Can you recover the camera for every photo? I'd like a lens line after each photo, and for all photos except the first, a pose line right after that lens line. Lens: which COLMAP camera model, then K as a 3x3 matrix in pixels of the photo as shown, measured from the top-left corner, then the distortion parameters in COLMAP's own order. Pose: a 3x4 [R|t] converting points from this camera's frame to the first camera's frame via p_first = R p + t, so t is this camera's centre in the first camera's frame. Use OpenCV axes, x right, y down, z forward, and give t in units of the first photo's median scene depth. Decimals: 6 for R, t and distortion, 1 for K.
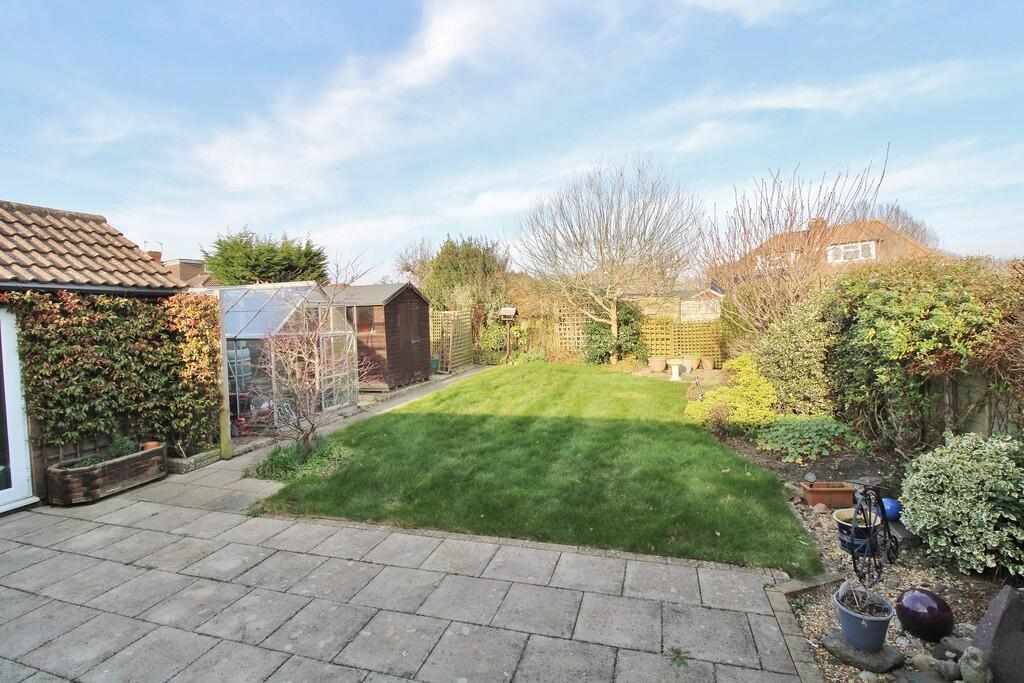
lens RADIAL K [[478.6, 0, 516.0], [0, 478.6, 330.8], [0, 0, 1]] dist [-0.000130, -0.013406]
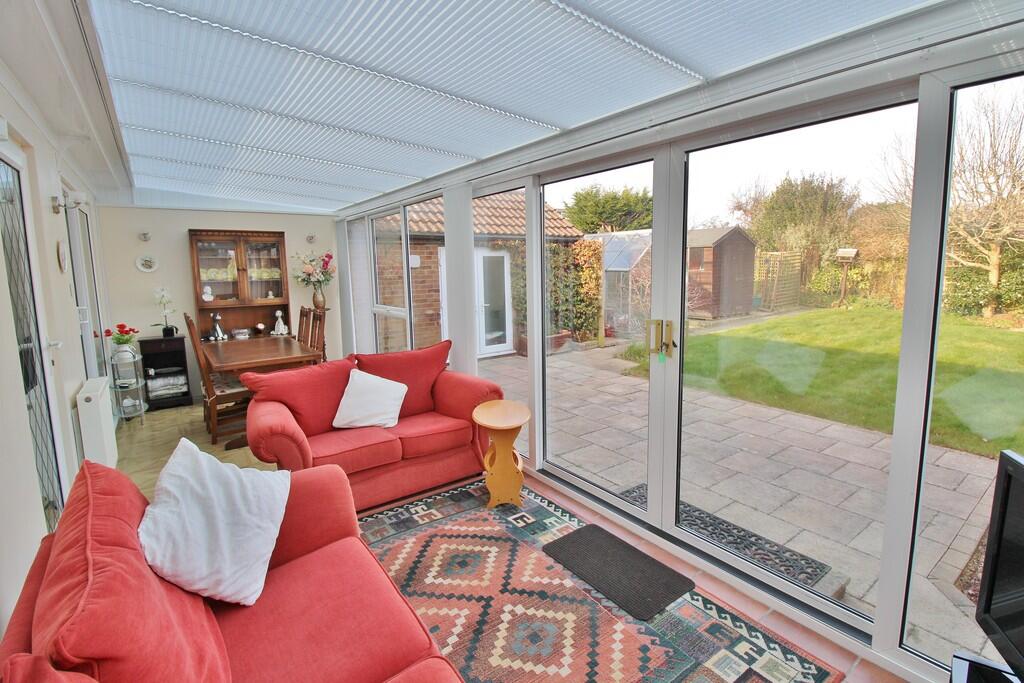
lens RADIAL K [[478.6, 0, 516.0], [0, 478.6, 330.8], [0, 0, 1]] dist [-0.000130, -0.013406]
pose [[0.797021, 0.102444, -0.595200, 0.058730], [-0.028277, 0.990758, 0.132661, 0.009068], [0.603290, -0.088903, 0.792552, -0.244106]]
